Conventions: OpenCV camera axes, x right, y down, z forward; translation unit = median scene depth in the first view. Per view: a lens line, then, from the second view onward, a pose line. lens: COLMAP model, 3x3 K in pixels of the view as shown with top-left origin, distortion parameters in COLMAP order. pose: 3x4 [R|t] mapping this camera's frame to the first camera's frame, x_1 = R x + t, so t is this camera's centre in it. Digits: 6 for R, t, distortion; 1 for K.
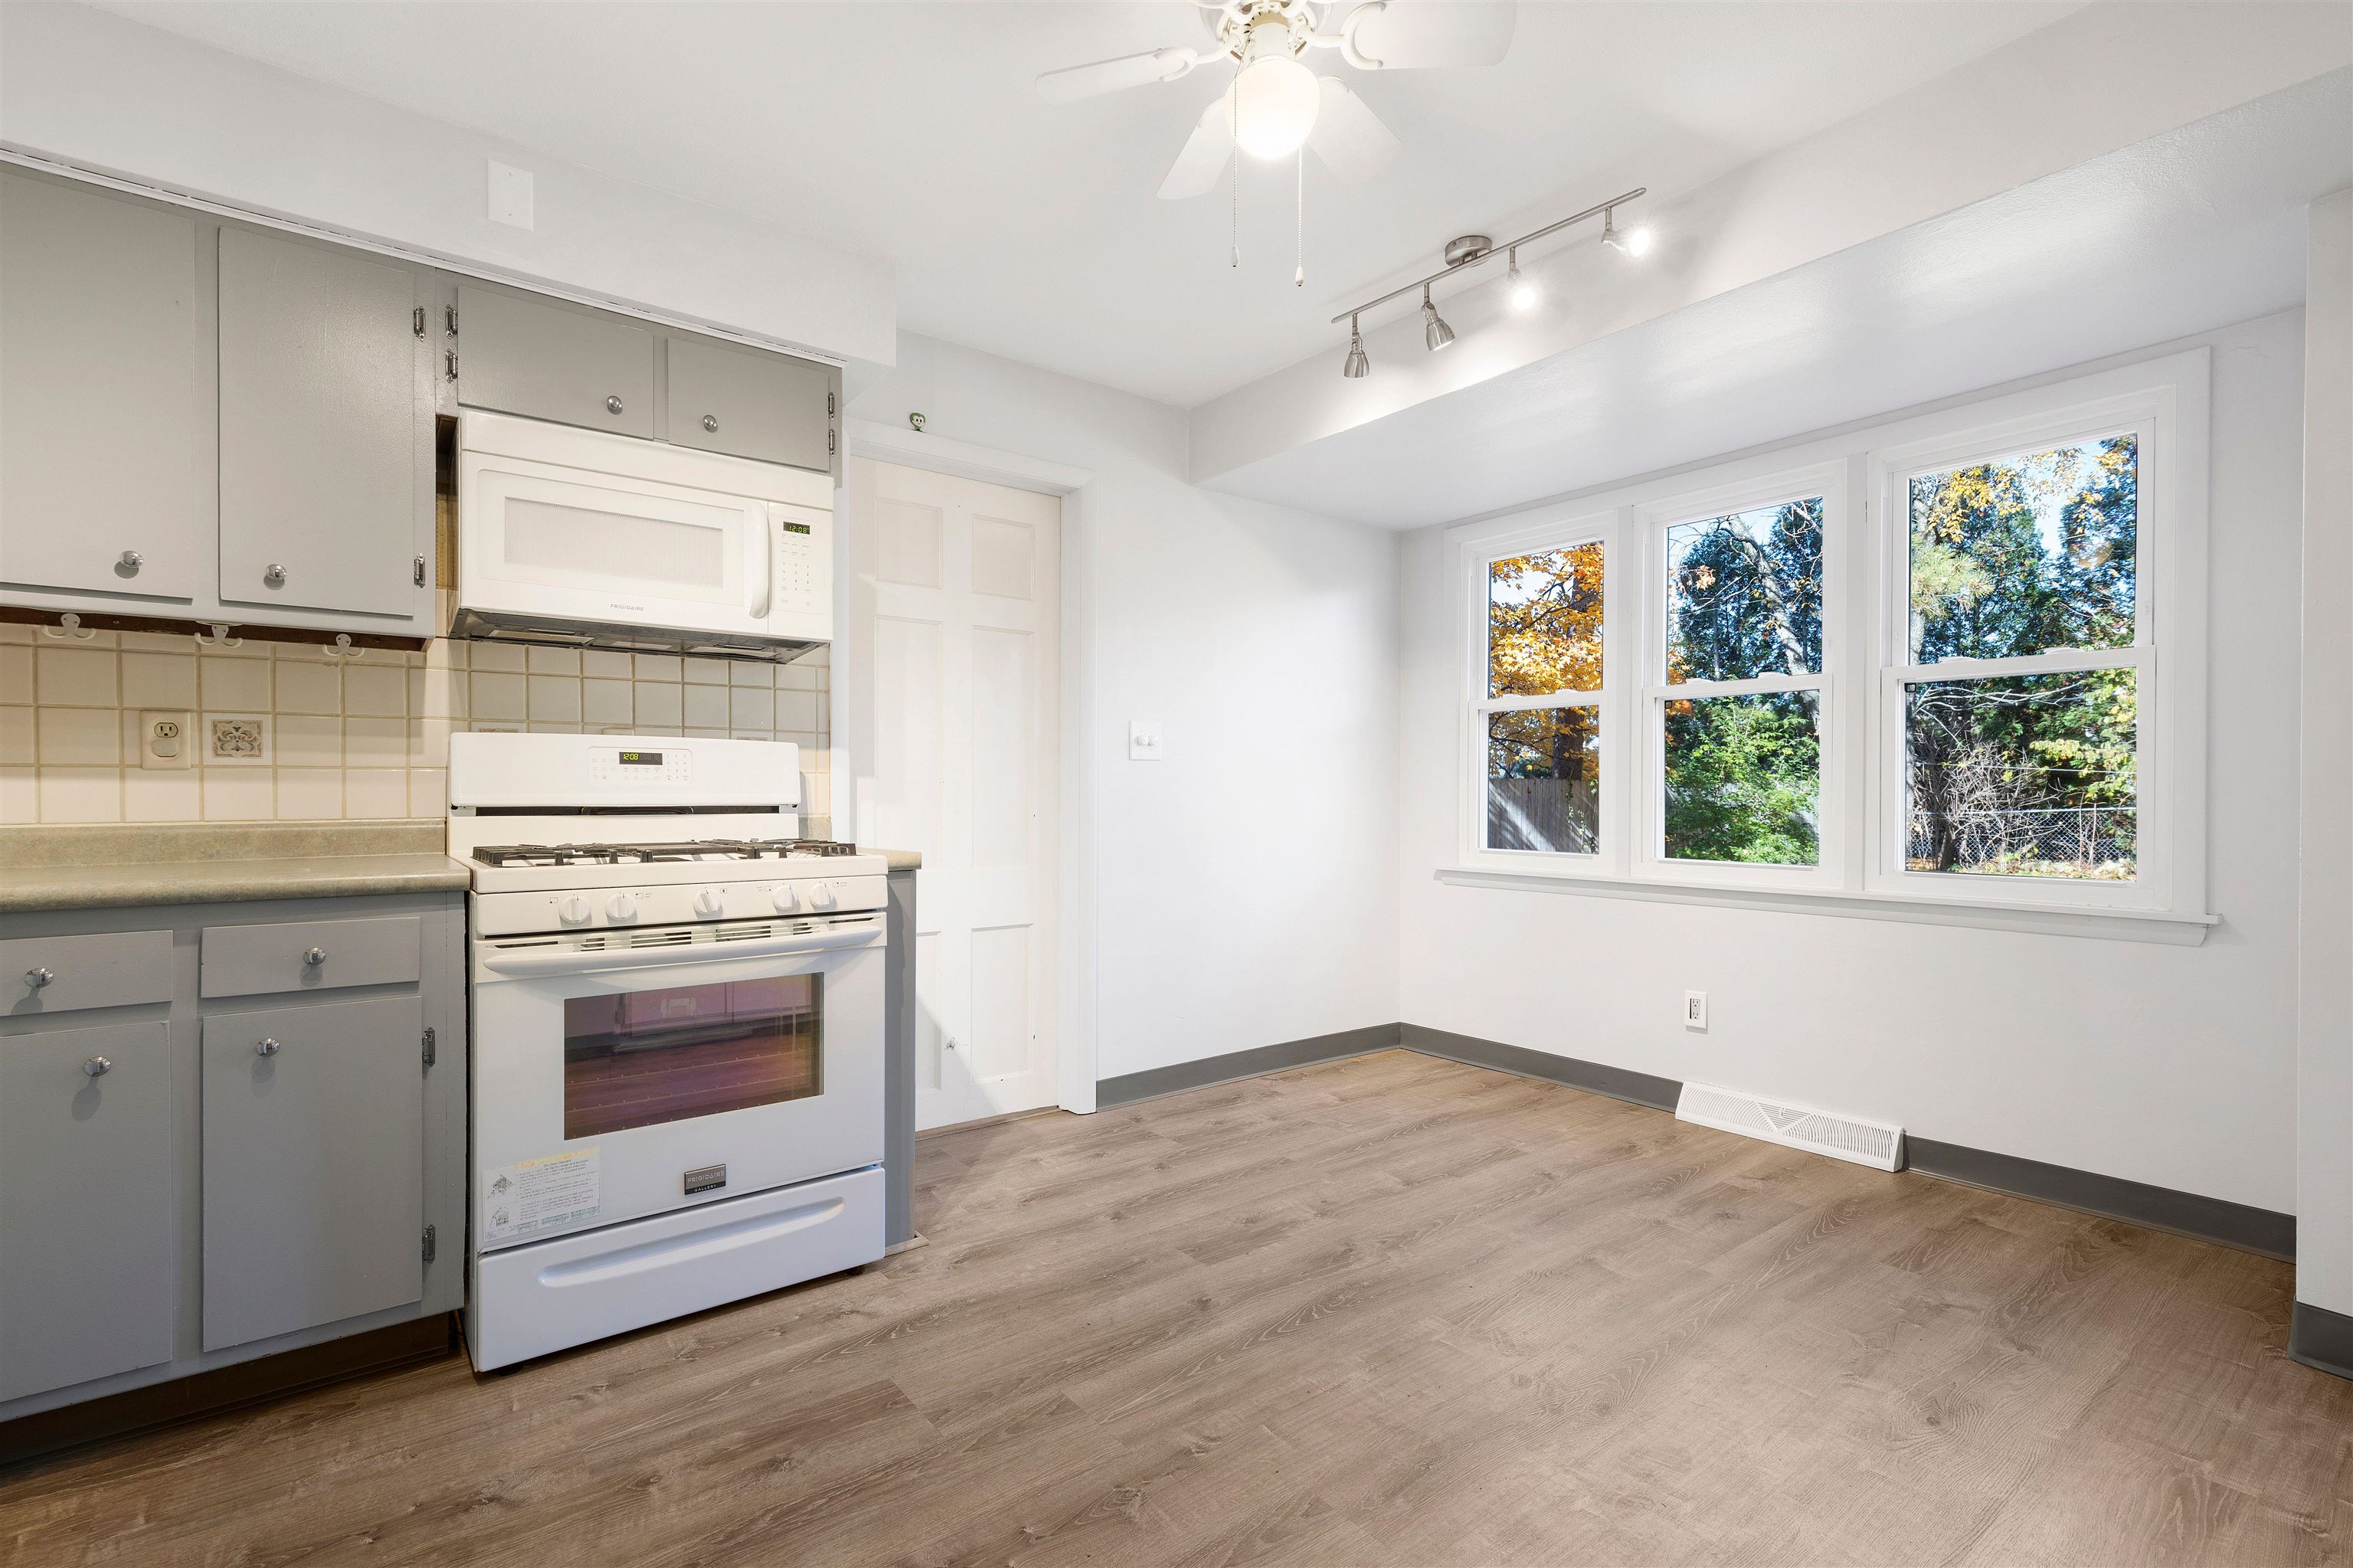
lens RADIAL K [[1076.8, 0, 1171.4], [0, 1076.8, 798.4], [0, 0, 1]] dist [0.010103, -0.000940]
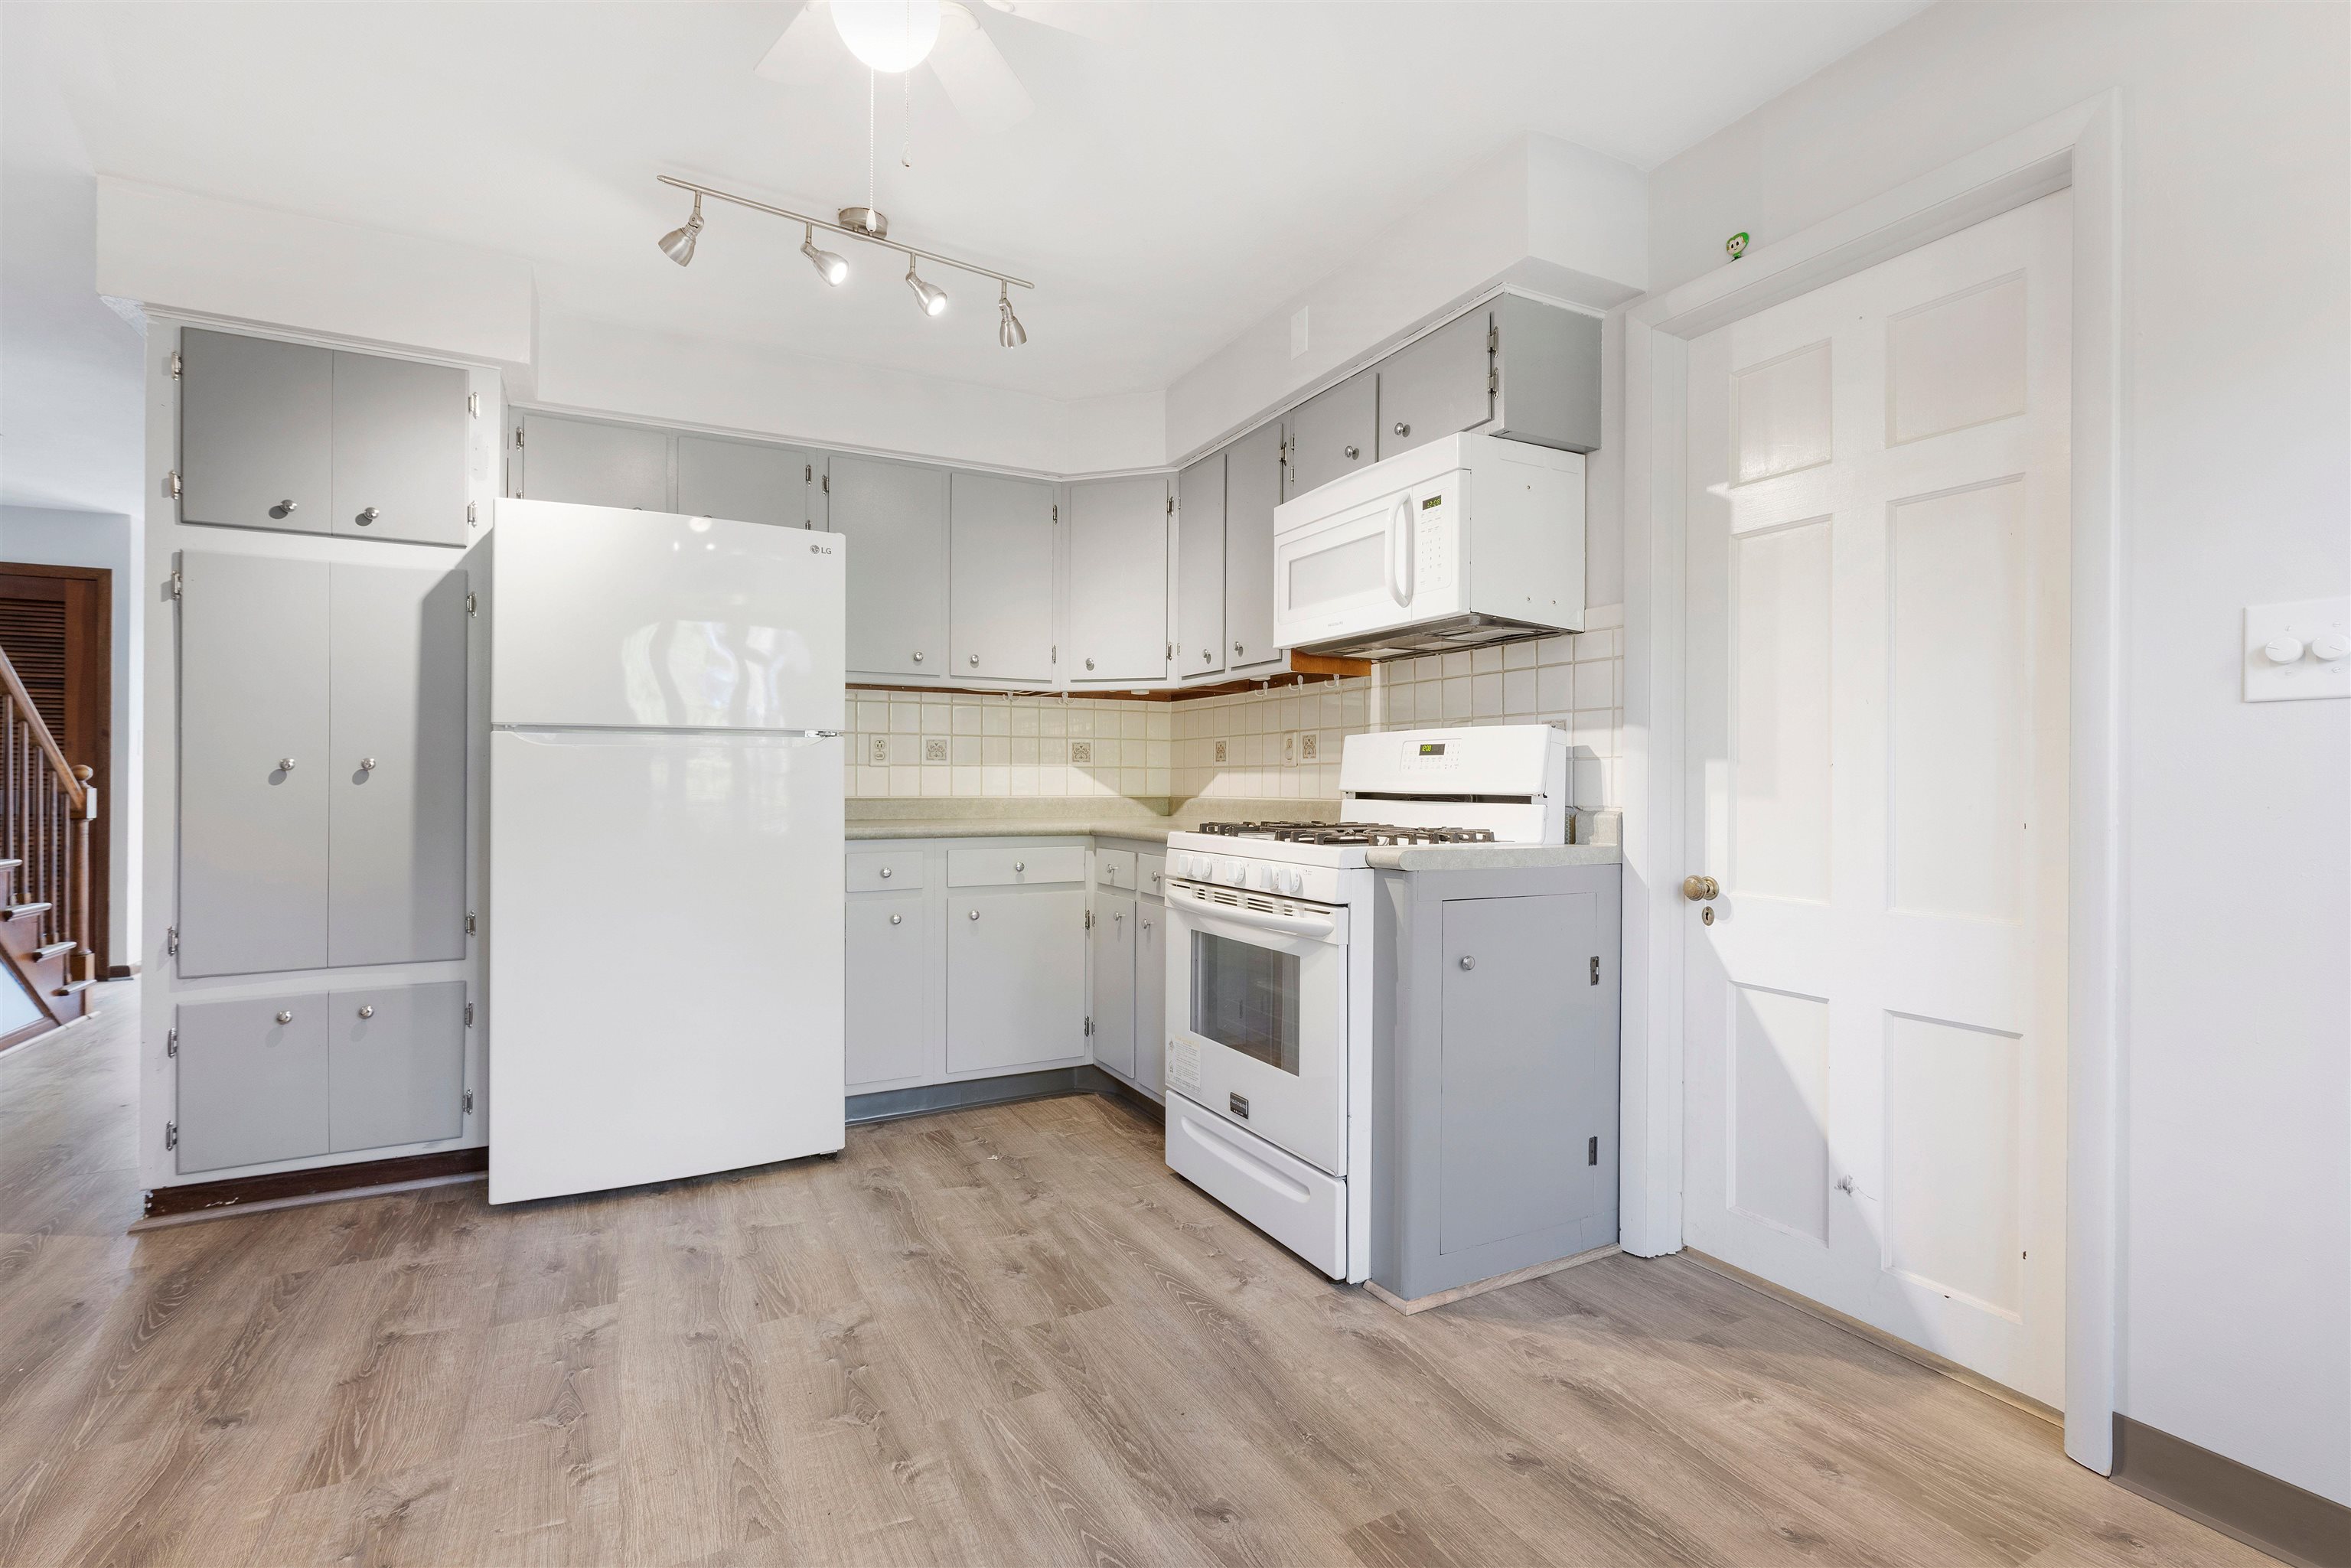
lens RADIAL K [[1075.8, 0, 1173.3], [0, 1075.8, 776.8], [0, 0, 1]] dist [0.010103, -0.000940]
pose [[-0.174817, -0.003125, -0.984596, 0.704054], [-0.006080, 0.999979, -0.002094, -0.006652], [0.984582, 0.005620, -0.174832, 1.061586]]
